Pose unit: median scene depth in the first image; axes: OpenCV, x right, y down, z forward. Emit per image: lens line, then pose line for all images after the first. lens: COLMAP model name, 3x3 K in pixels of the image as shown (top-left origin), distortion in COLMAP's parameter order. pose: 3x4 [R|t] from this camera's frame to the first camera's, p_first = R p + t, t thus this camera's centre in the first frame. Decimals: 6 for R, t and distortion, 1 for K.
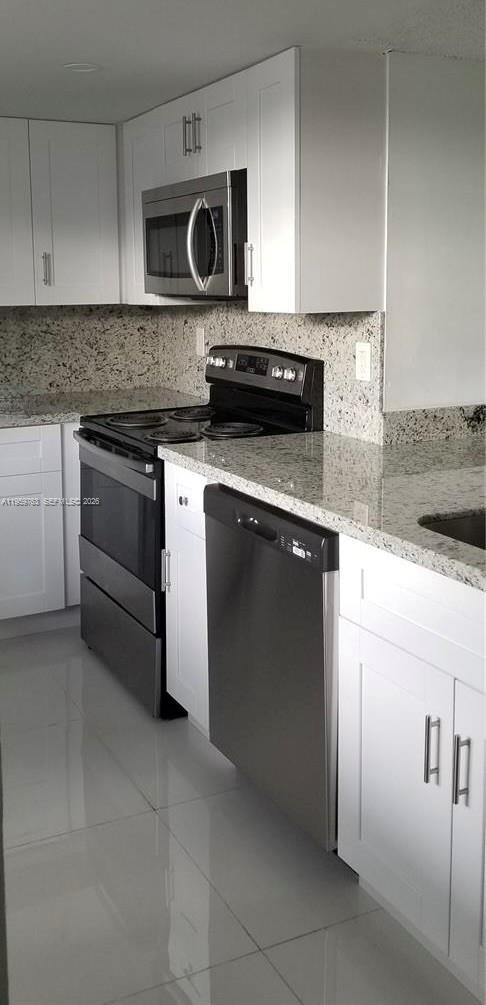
lens RADIAL K [[945.6, 0, 186.9], [0, 945.6, 394.0], [0, 0, 1]] dist [0.125691, 0.000000]
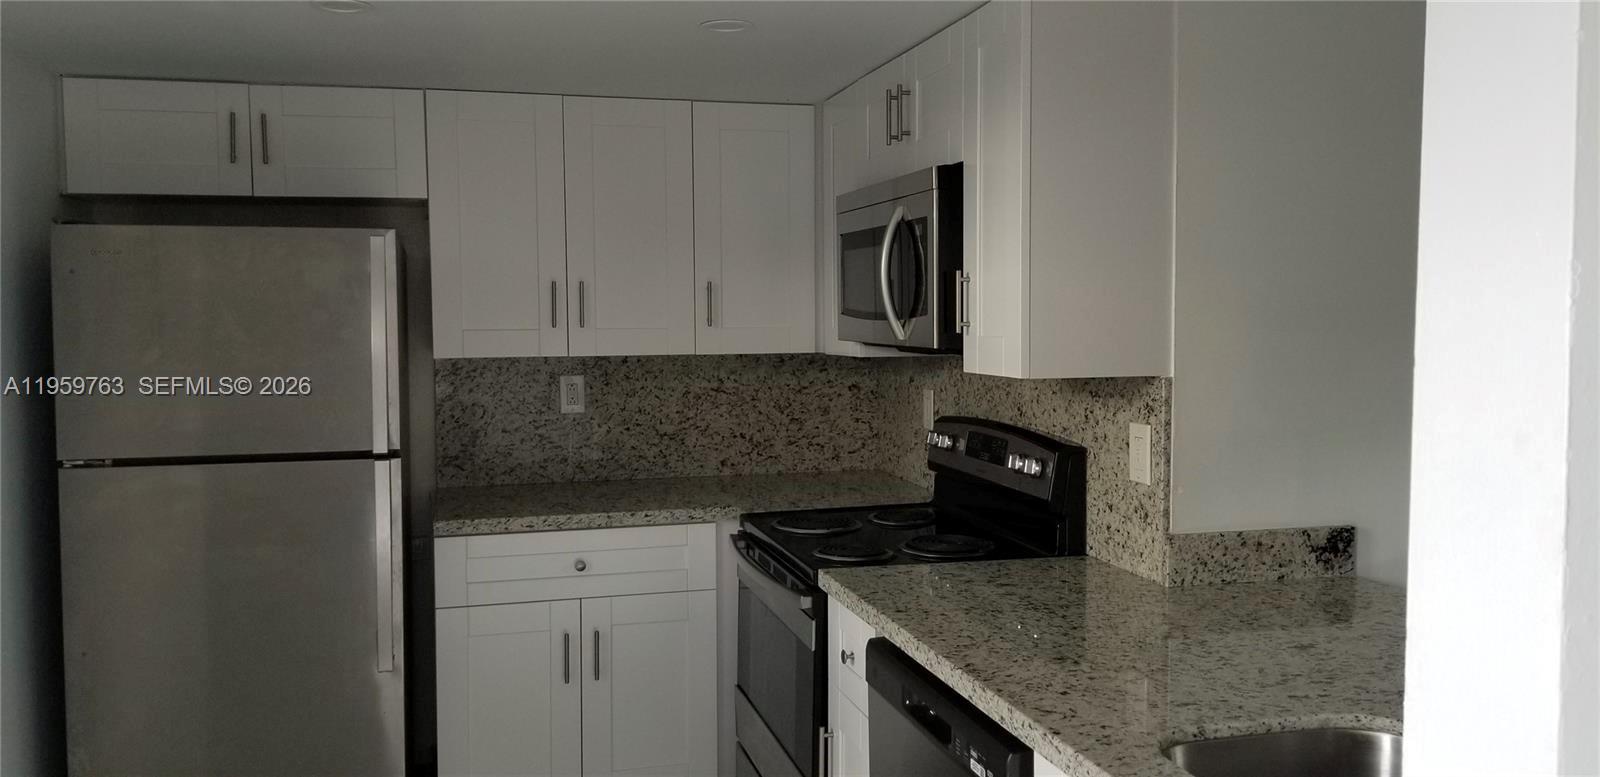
lens RADIAL K [[1254.3, 0, 763.2], [0, 1254.3, 385.2], [0, 0, 1]] dist [0.063389, -0.018814]
pose [[0.980976, 0.018659, -0.193231, 0.096225], [-0.029804, 0.998045, -0.054934, -0.024756], [0.191829, 0.059648, 0.979614, 0.105905]]
